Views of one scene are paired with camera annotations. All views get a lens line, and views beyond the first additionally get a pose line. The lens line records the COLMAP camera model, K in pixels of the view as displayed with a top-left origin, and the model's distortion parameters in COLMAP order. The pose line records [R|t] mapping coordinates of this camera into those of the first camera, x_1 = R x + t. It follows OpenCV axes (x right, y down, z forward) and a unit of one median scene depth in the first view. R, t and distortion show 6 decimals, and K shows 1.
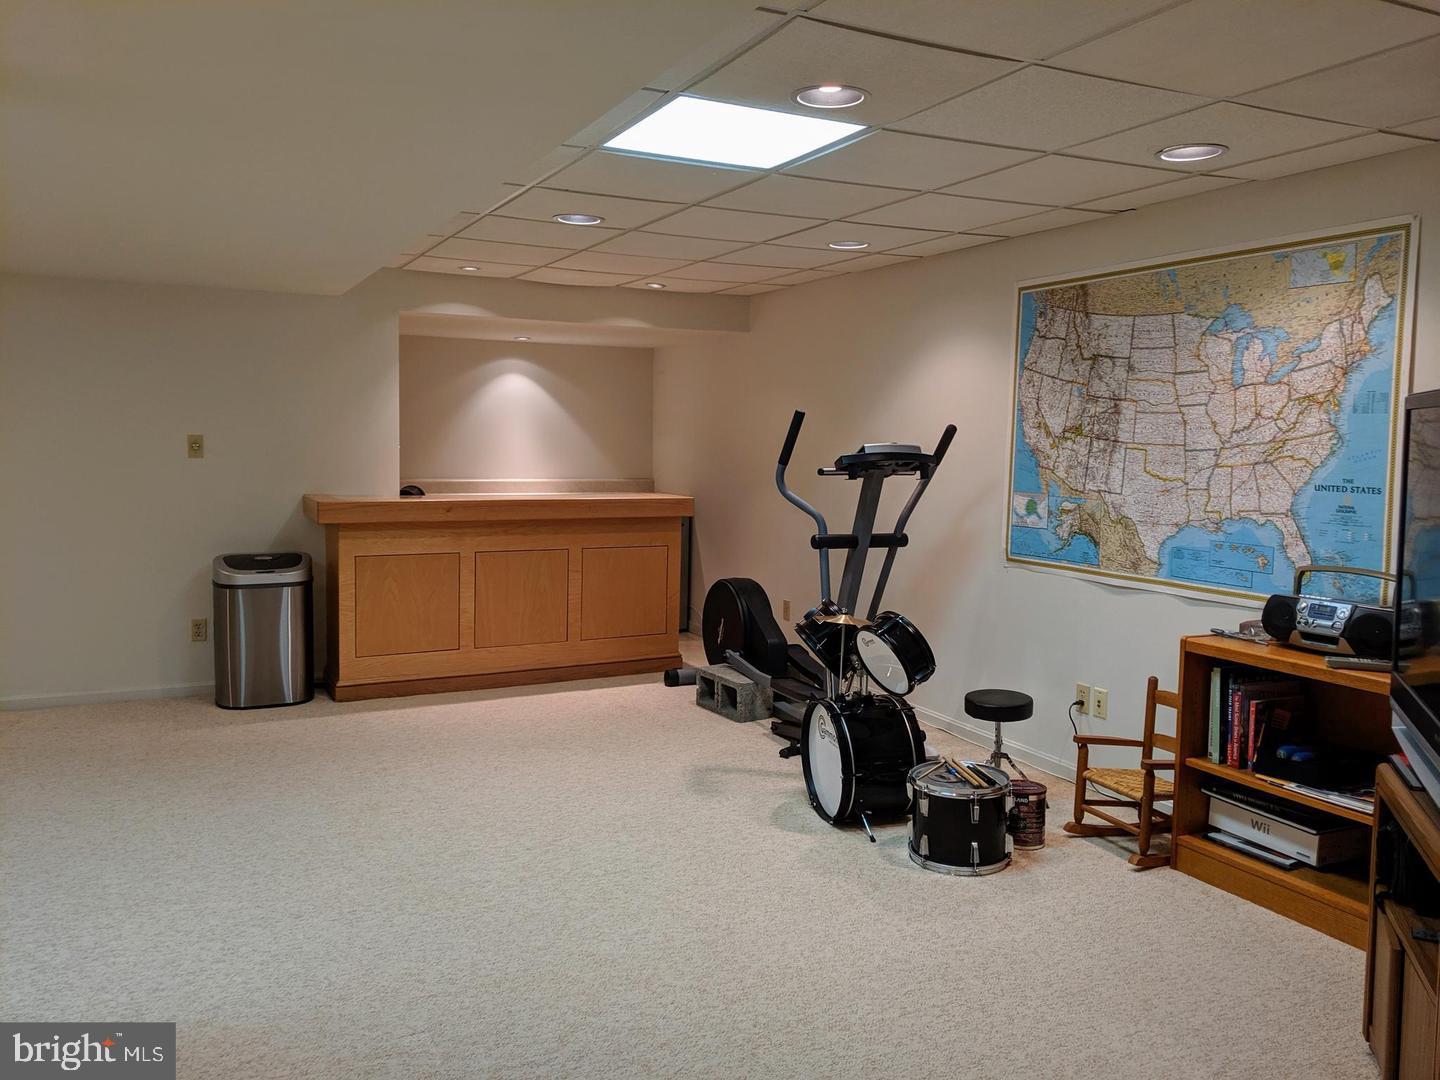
lens RADIAL K [[1161.7, 0, 738.0], [0, 1161.7, 535.2], [0, 0, 1]] dist [0.101395, -0.188131]
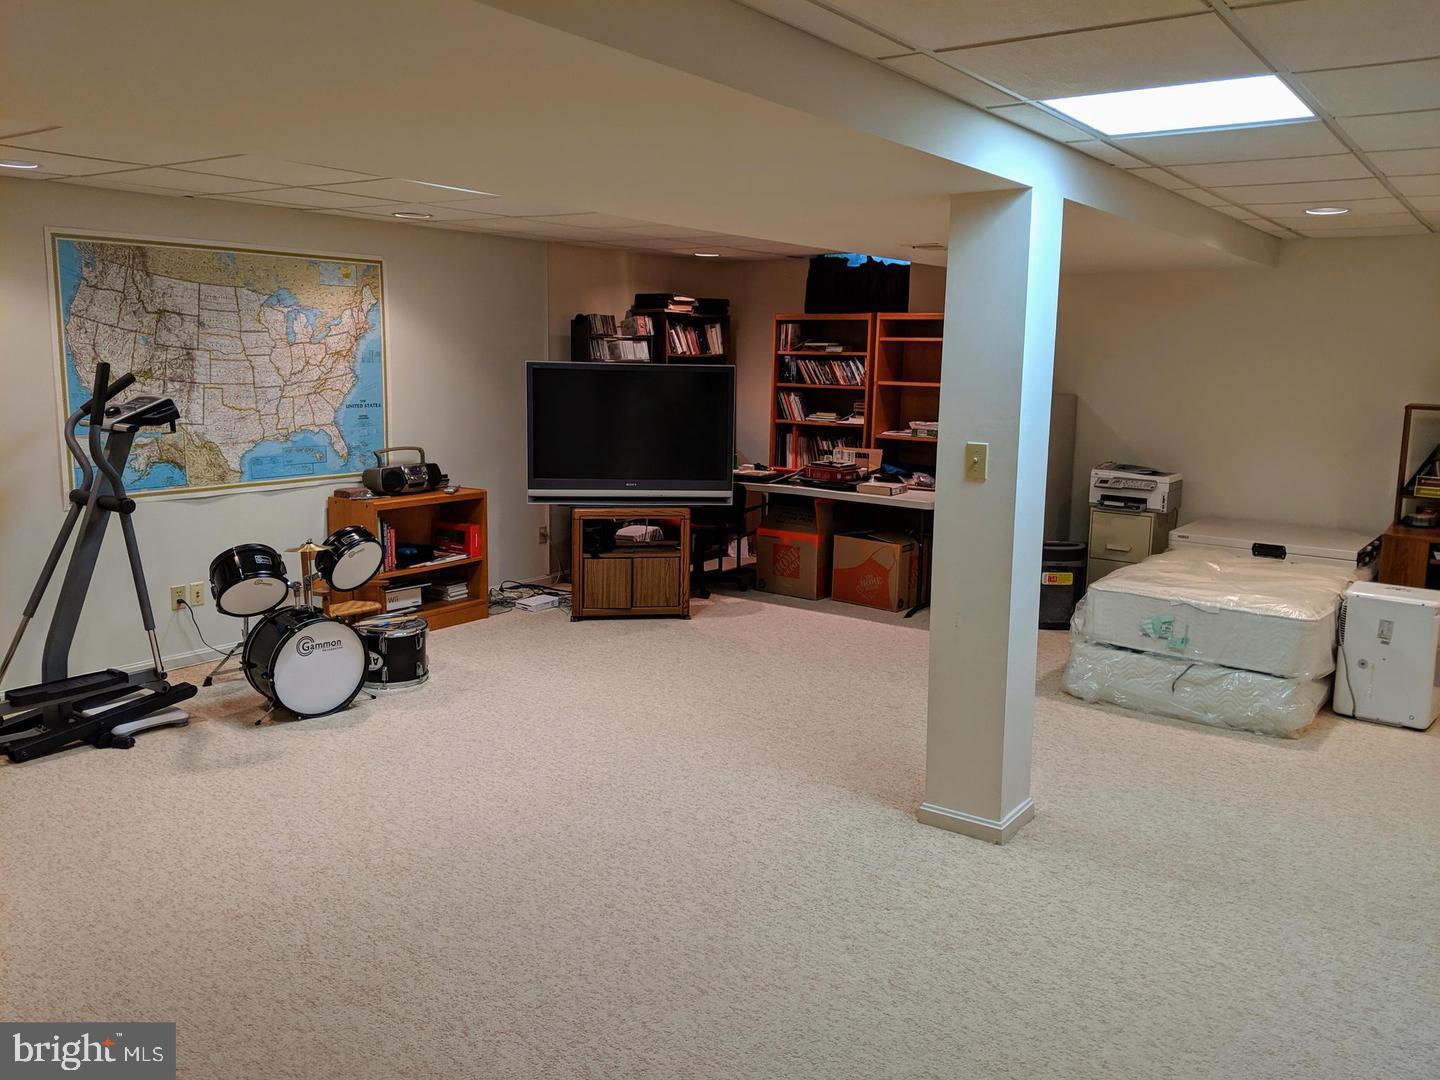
lens RADIAL K [[1161.7, 0, 738.0], [0, 1161.7, 535.2], [0, 0, 1]] dist [0.101395, -0.188131]
pose [[-0.489205, -0.156412, 0.858029, -1.140138], [0.053883, 0.976488, 0.208728, -0.163153], [-0.870503, 0.148344, -0.469275, 1.191730]]
